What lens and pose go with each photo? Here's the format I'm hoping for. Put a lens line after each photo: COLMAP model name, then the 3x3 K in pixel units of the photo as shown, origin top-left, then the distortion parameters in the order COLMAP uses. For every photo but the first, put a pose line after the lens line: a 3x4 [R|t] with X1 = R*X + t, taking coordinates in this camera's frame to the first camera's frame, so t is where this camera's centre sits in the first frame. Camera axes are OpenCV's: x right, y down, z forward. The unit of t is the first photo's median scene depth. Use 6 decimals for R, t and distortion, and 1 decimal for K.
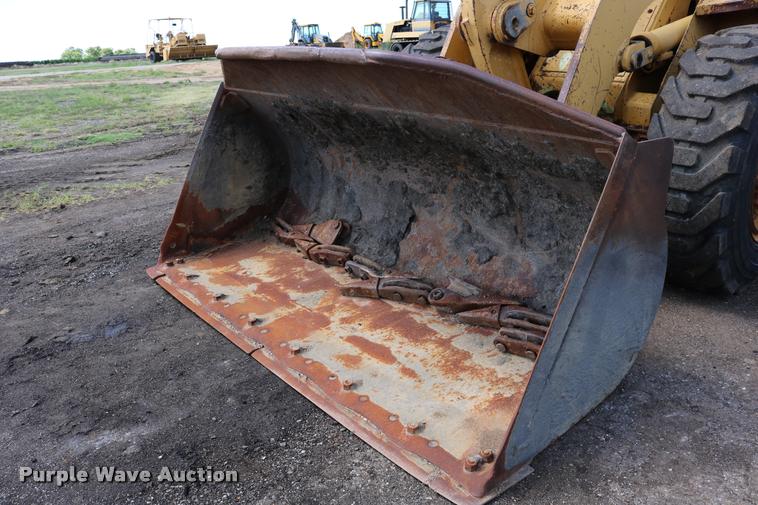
lens RADIAL K [[626.1, 0, 379.0], [0, 626.1, 252.5], [0, 0, 1]] dist [-0.166773, 0.137829]
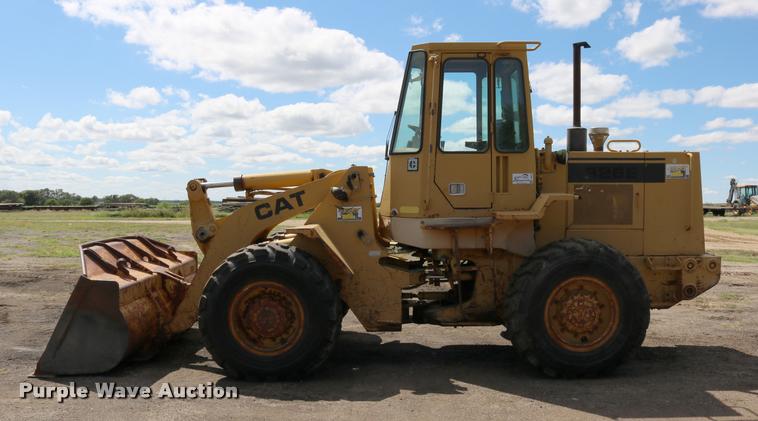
lens RADIAL K [[650.0, 0, 379.0], [0, 650.0, 210.5], [0, 0, 1]] dist [-0.137526, 0.004473]
pose [[0.740757, 0.046273, -0.670178, 2.353867], [-0.244657, 0.947693, -0.204989, -0.133155], [0.625637, 0.315811, 0.713331, -0.333024]]
